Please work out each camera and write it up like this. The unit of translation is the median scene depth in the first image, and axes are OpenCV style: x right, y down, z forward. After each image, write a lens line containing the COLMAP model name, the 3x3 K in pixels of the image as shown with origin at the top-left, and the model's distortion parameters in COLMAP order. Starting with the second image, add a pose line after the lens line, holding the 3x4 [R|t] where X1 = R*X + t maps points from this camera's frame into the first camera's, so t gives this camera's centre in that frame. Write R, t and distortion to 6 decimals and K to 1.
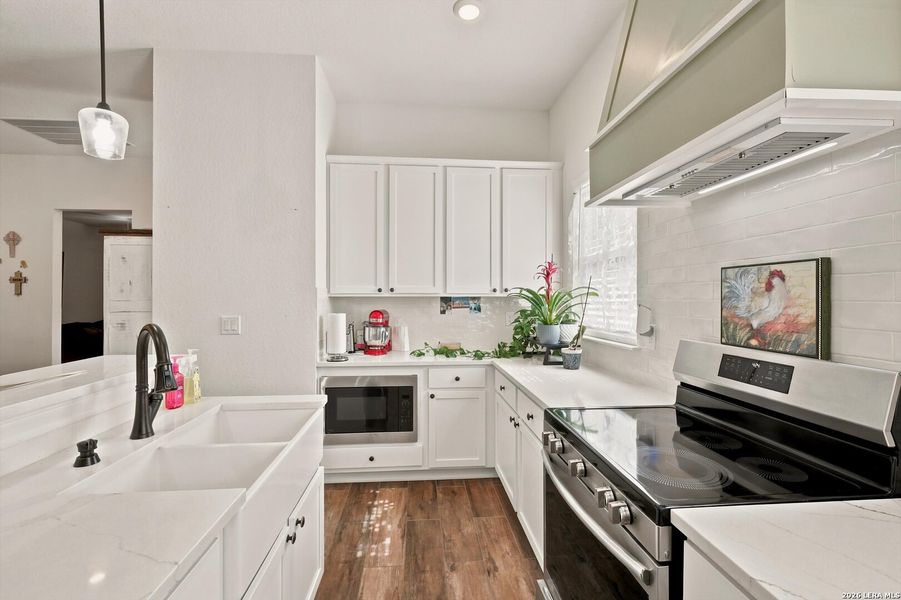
lens RADIAL K [[427.5, 0, 447.1], [0, 427.5, 298.8], [0, 0, 1]] dist [0.000907, -0.000082]
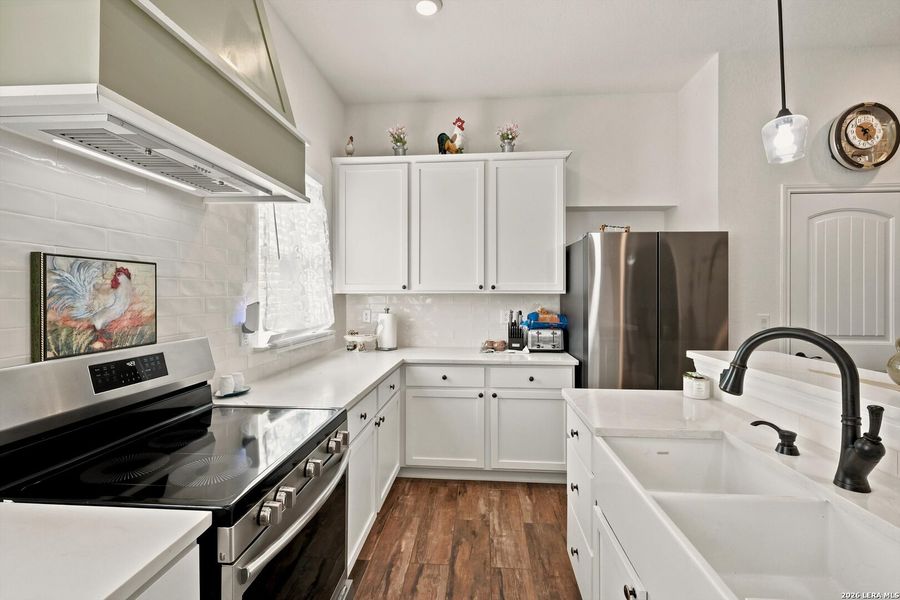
lens RADIAL K [[427.0, 0, 453.9], [0, 427.0, 291.7], [0, 0, 1]] dist [0.000907, -0.000082]
pose [[-0.991470, -0.000939, 0.130331, -0.135218], [-0.001292, 0.999996, -0.002625, -0.008160], [-0.130328, -0.002771, -0.991467, 1.795603]]
